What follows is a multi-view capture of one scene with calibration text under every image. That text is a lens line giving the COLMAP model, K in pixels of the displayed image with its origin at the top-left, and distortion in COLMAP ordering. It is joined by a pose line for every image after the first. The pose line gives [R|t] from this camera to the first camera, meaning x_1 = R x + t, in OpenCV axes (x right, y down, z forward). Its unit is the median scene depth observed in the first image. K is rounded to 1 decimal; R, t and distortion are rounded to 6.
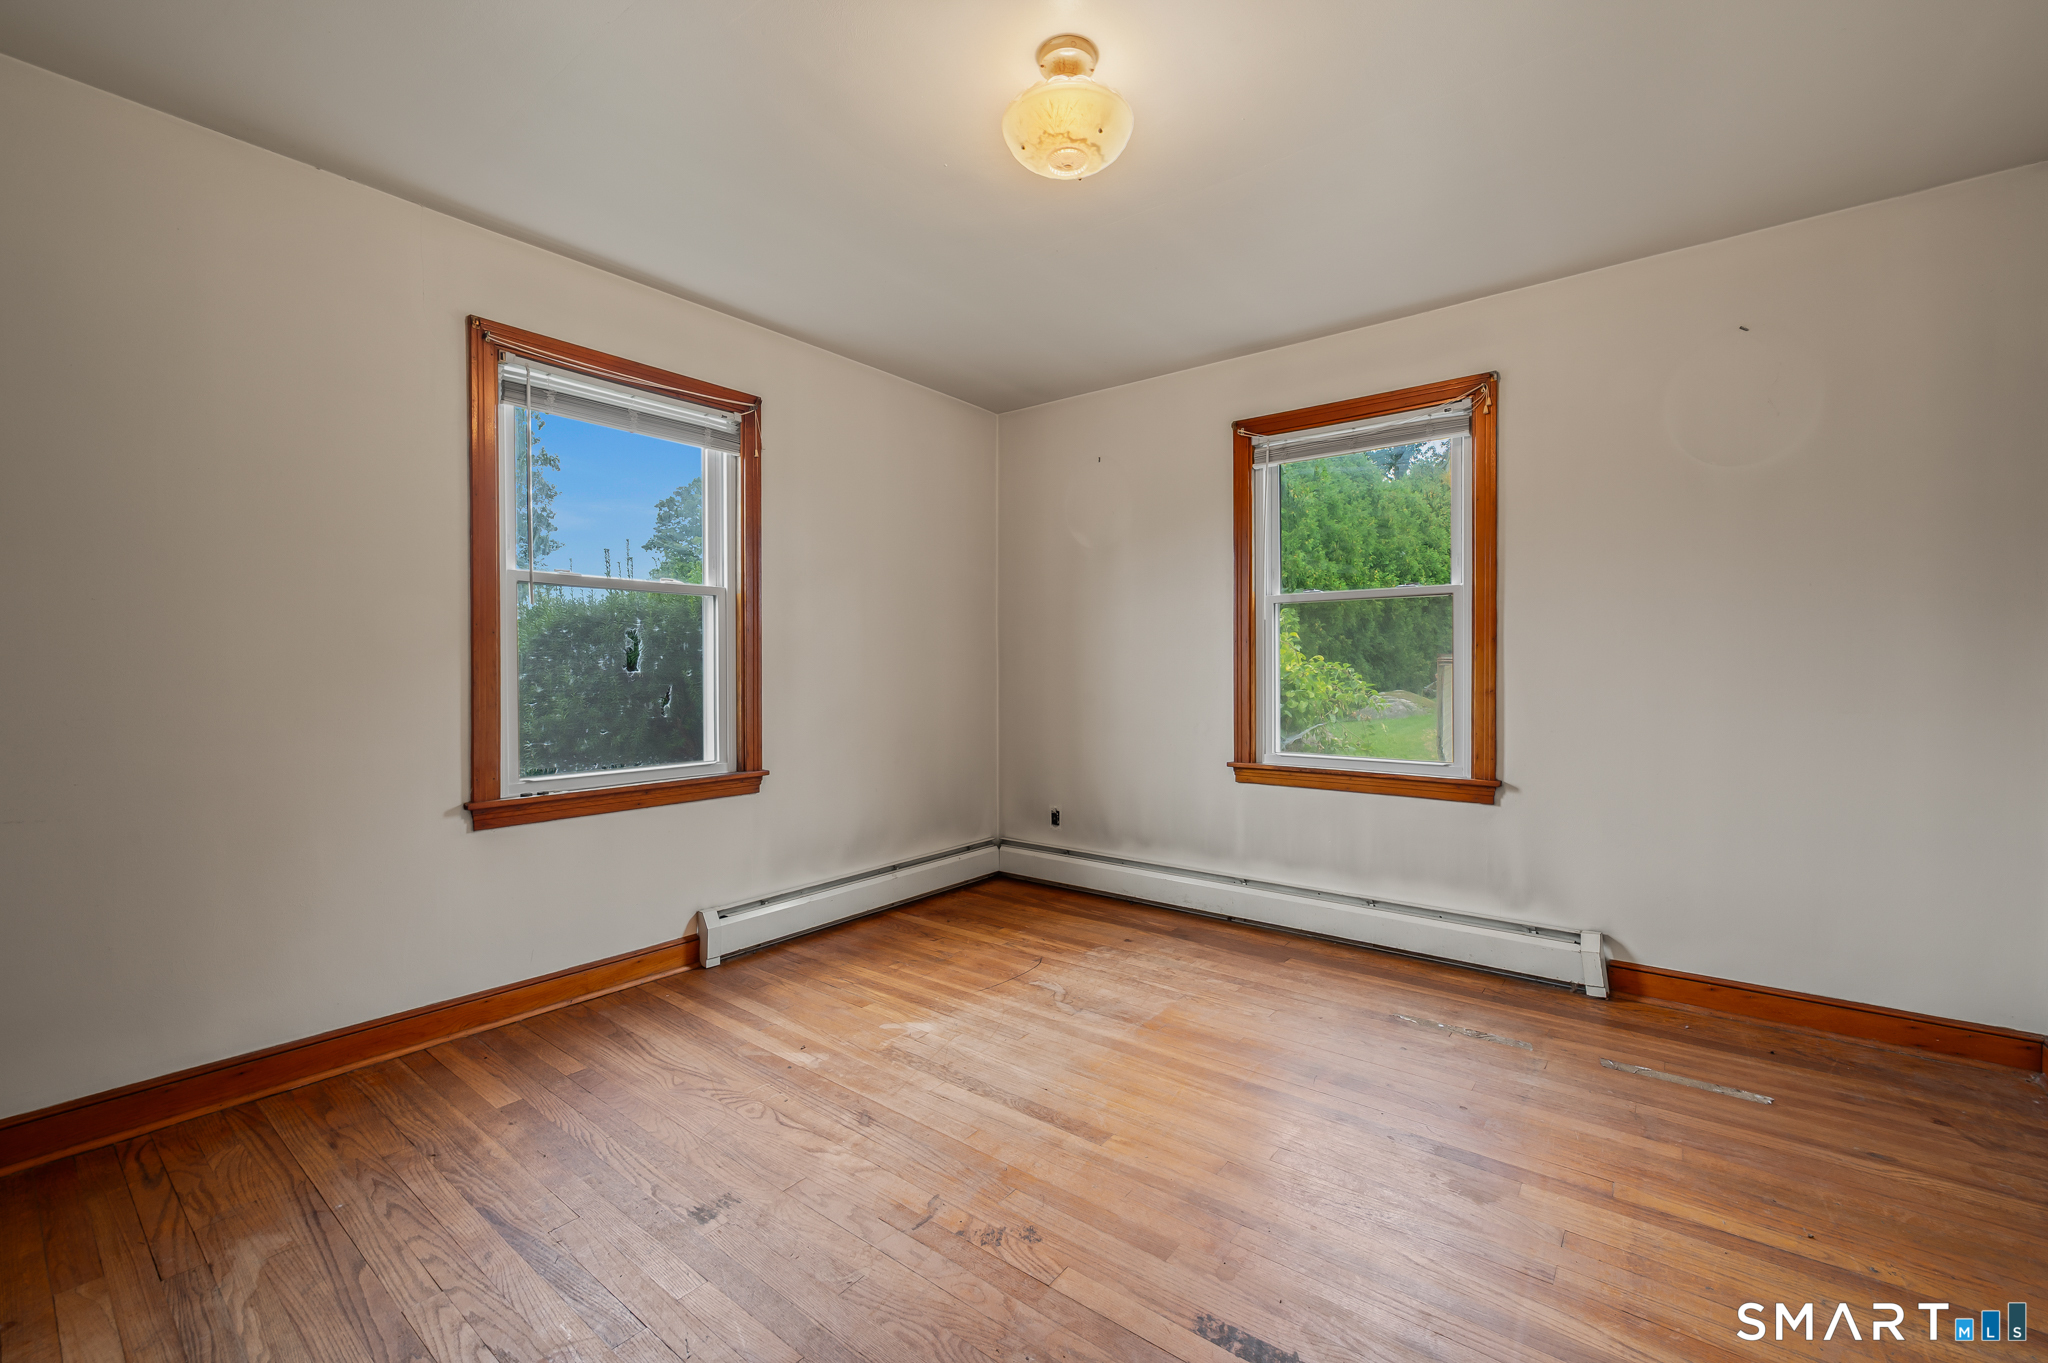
lens RADIAL K [[793.9, 0, 1028.2], [0, 793.9, 675.9], [0, 0, 1]] dist [0.001198, -0.000379]
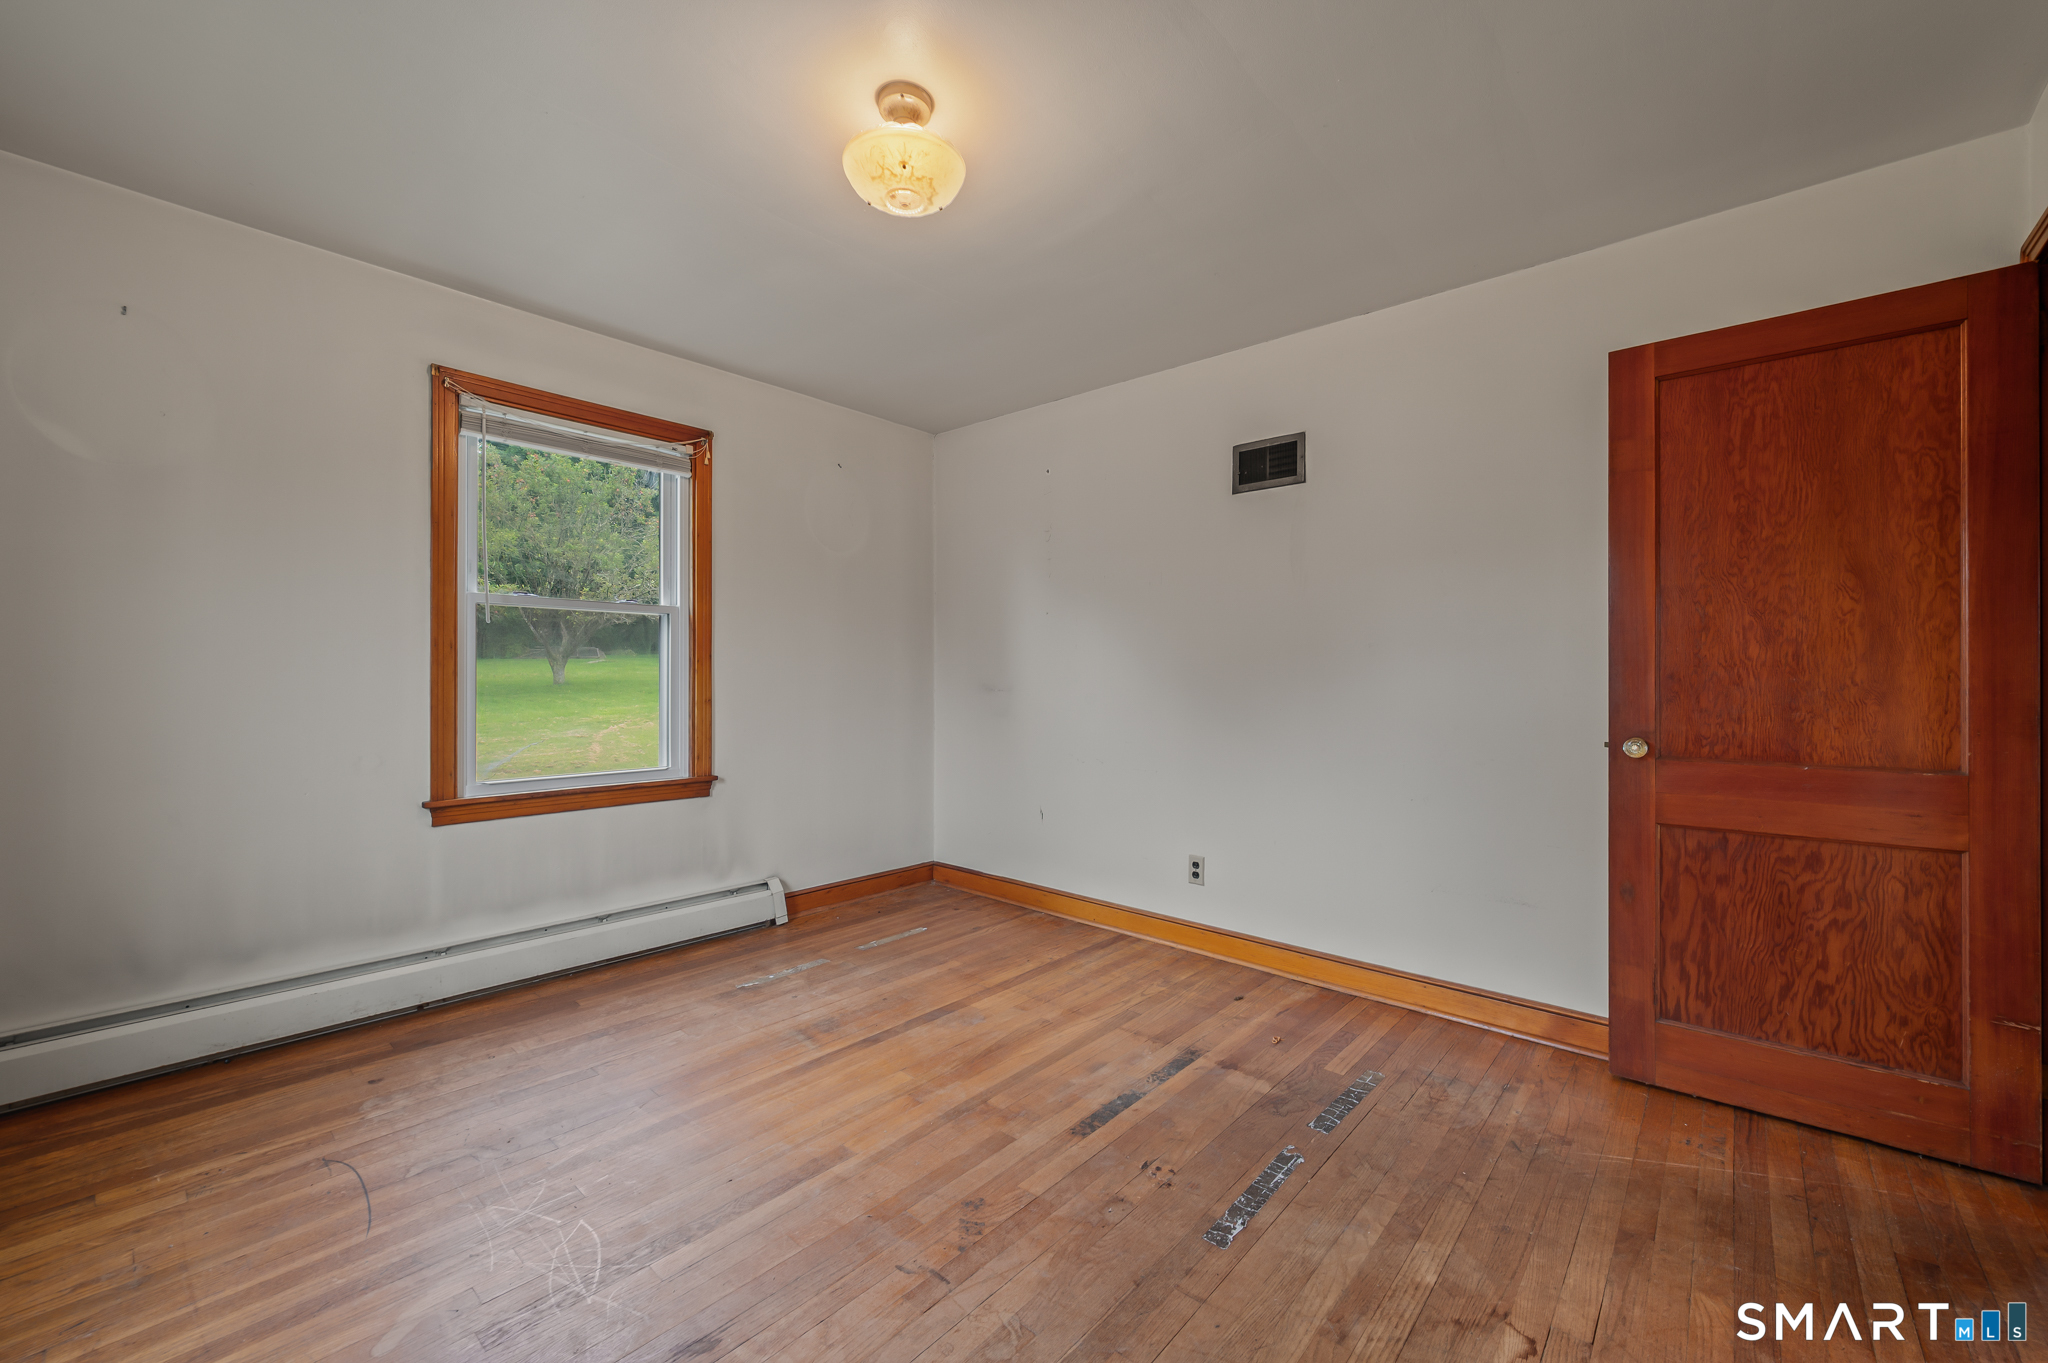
lens RADIAL K [[793.9, 0, 1028.2], [0, 793.9, 675.9], [0, 0, 1]] dist [0.001198, -0.000379]
pose [[0.101969, 0.005197, 0.994774, -0.539517], [0.006516, 0.999961, -0.005892, -0.006413], [-0.994766, 0.007083, 0.101931, 0.406571]]
